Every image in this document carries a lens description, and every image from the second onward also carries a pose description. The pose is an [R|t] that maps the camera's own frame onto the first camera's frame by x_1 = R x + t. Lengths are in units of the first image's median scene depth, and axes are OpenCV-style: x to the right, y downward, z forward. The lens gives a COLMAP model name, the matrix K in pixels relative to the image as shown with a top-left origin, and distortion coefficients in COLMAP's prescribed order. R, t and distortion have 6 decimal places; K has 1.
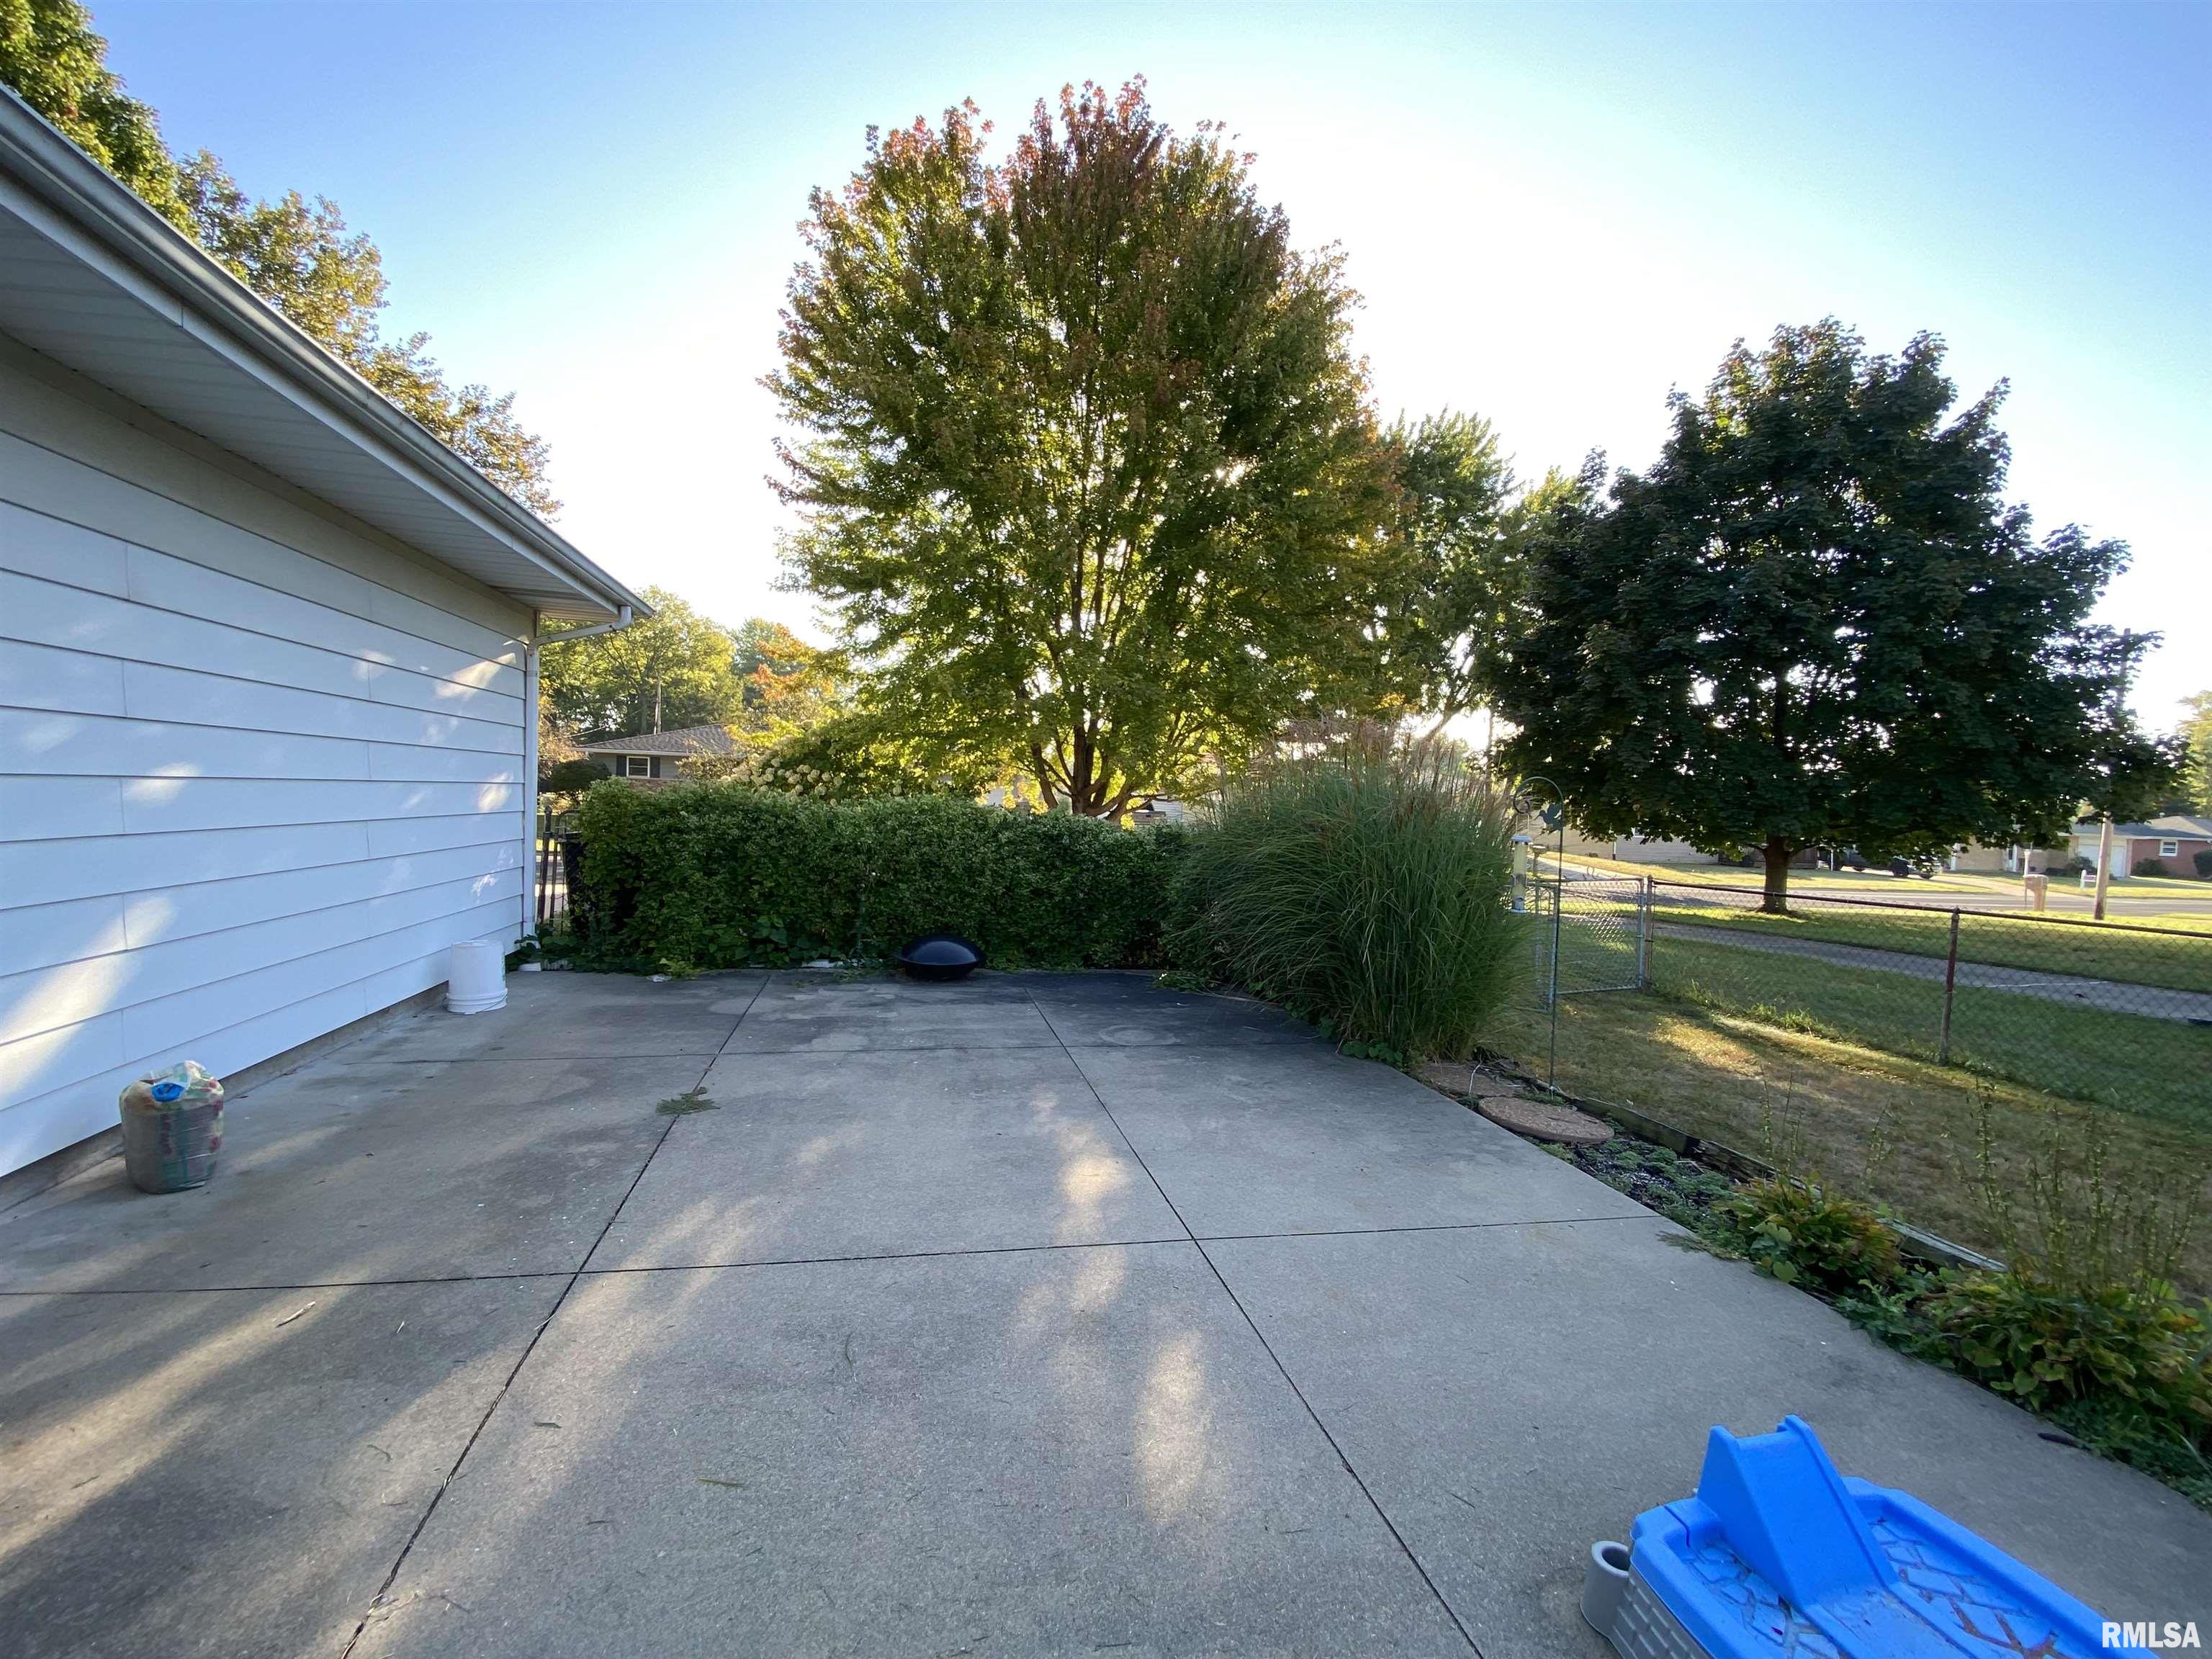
lens RADIAL K [[892.1, 0, 1111.5], [0, 892.1, 827.0], [0, 0, 1]] dist [0.042098, -0.030227]
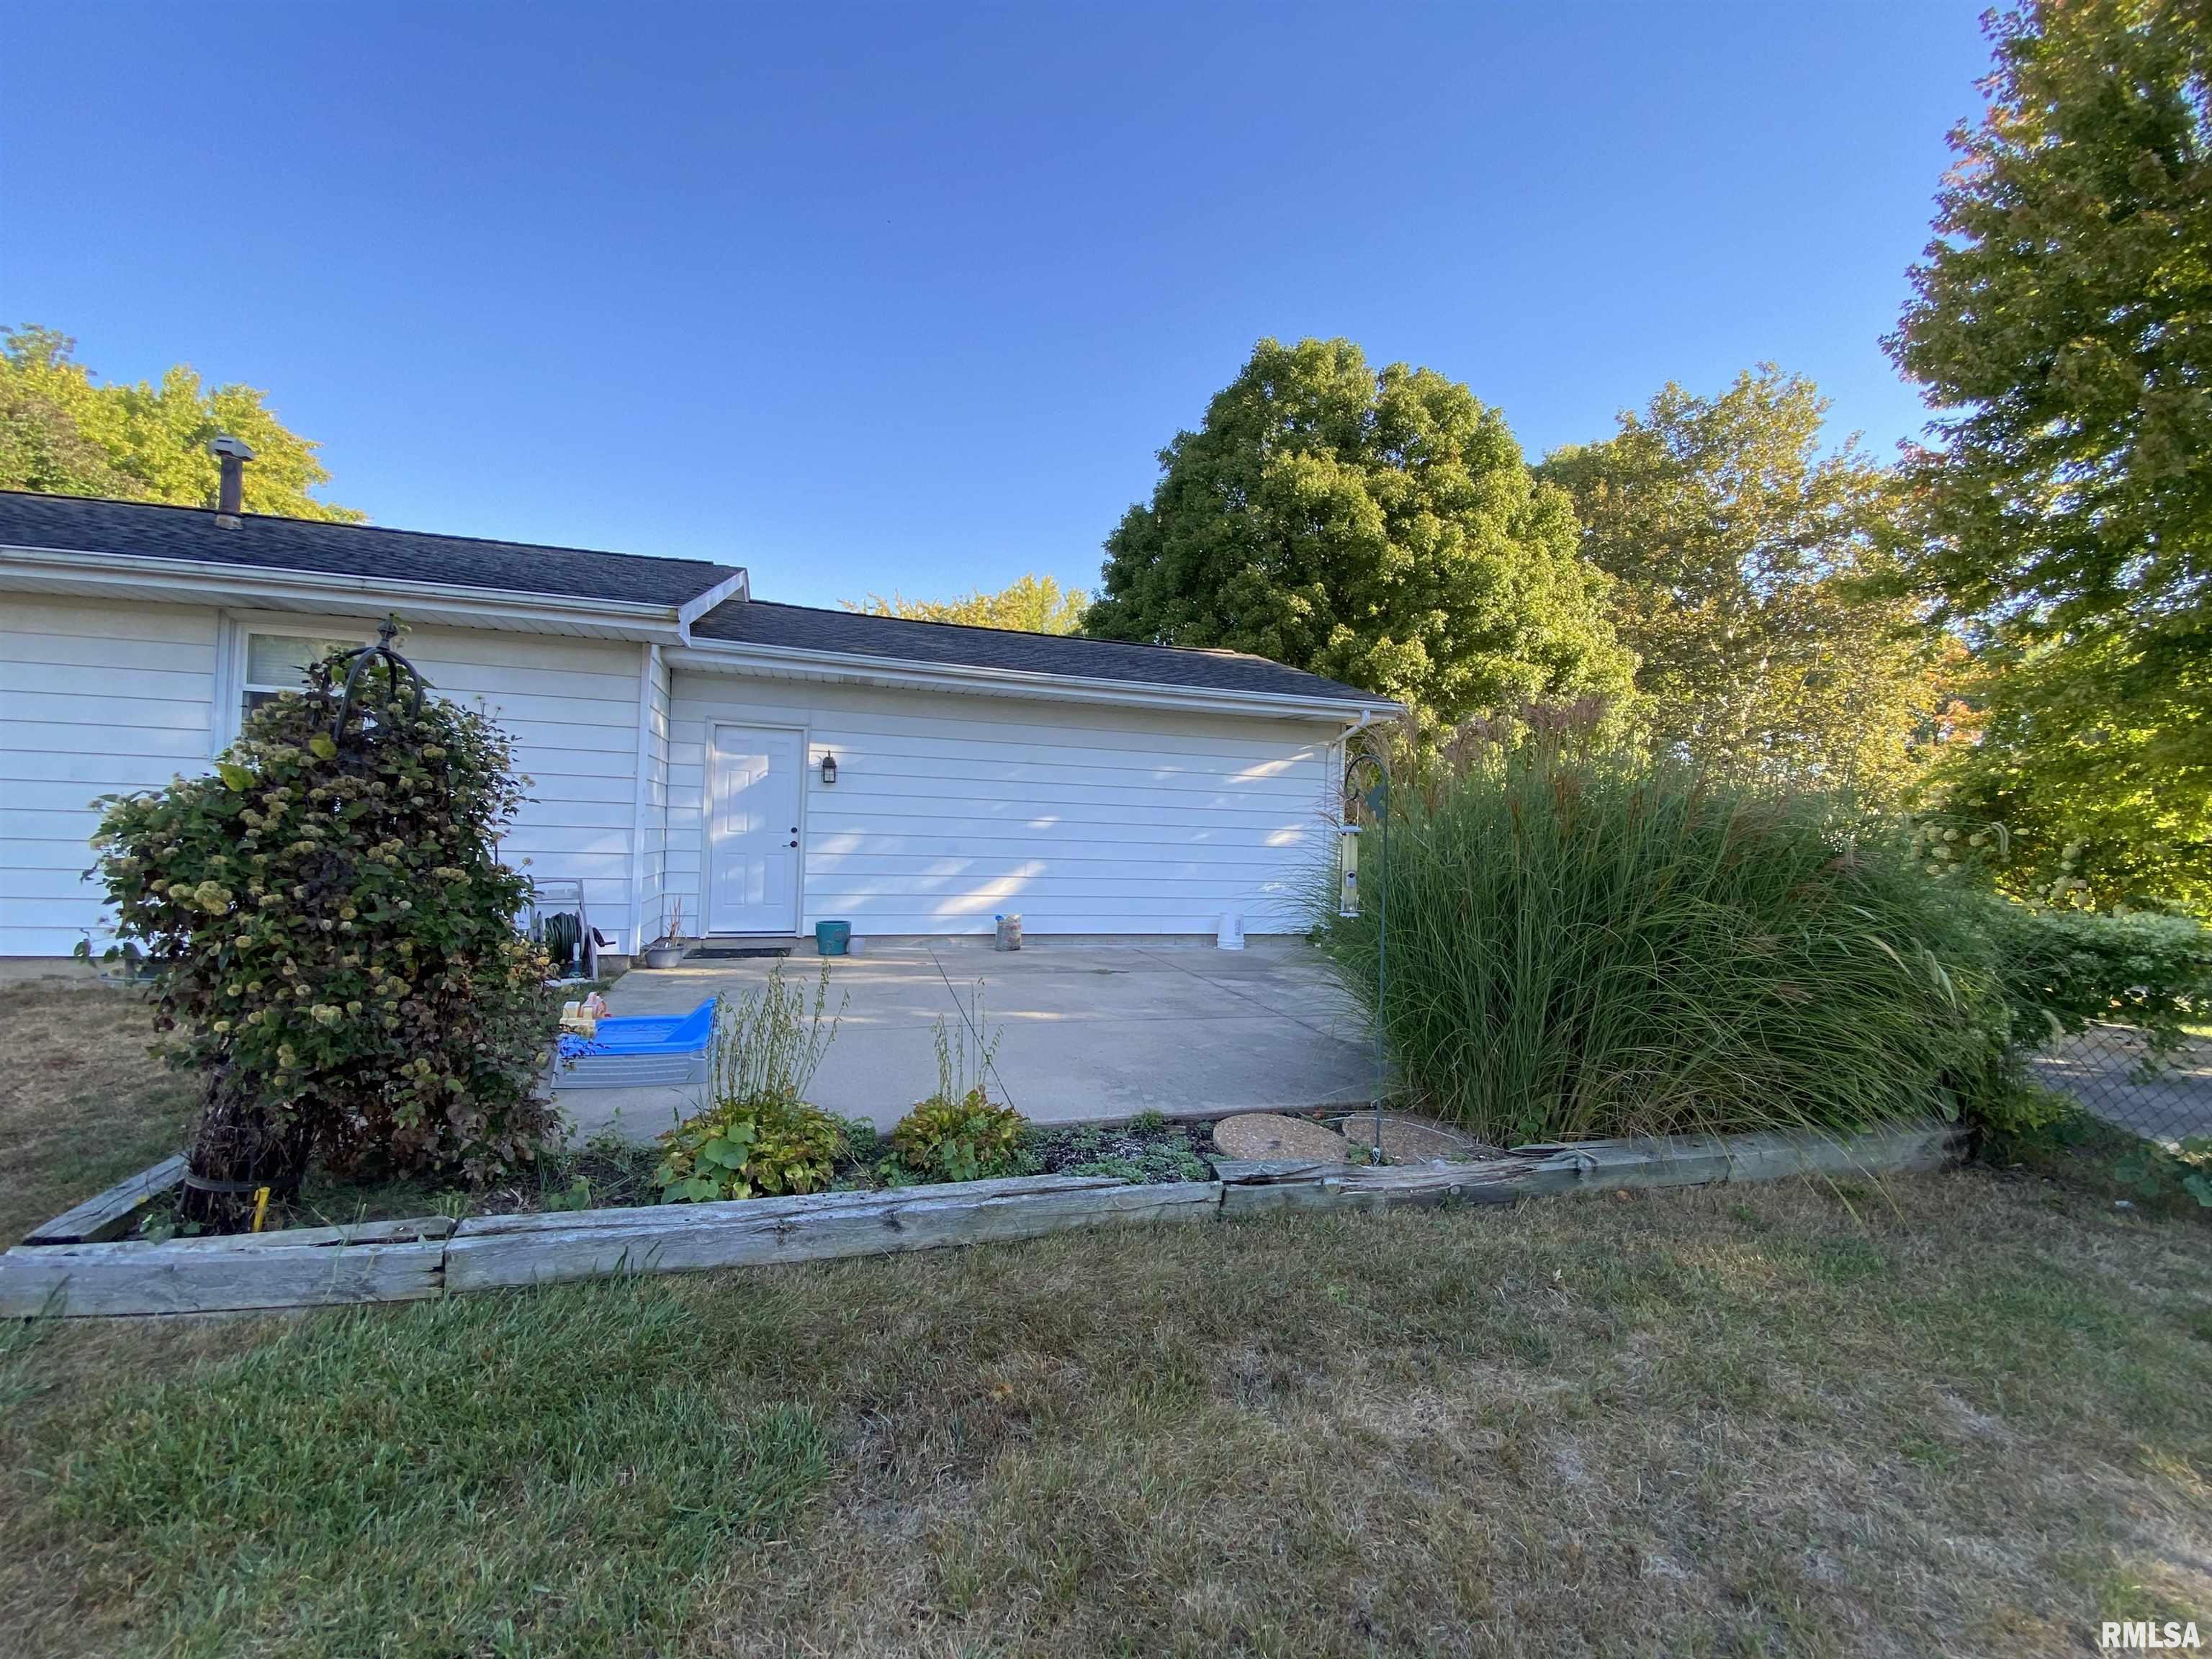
lens RADIAL K [[892.1, 0, 1111.5], [0, 892.1, 827.0], [0, 0, 1]] dist [0.042098, -0.030227]
pose [[0.063198, -0.043678, -0.997045, 1.440787], [-0.061768, 0.996955, -0.047589, 0.069770], [0.996088, 0.064593, 0.060308, 0.803893]]
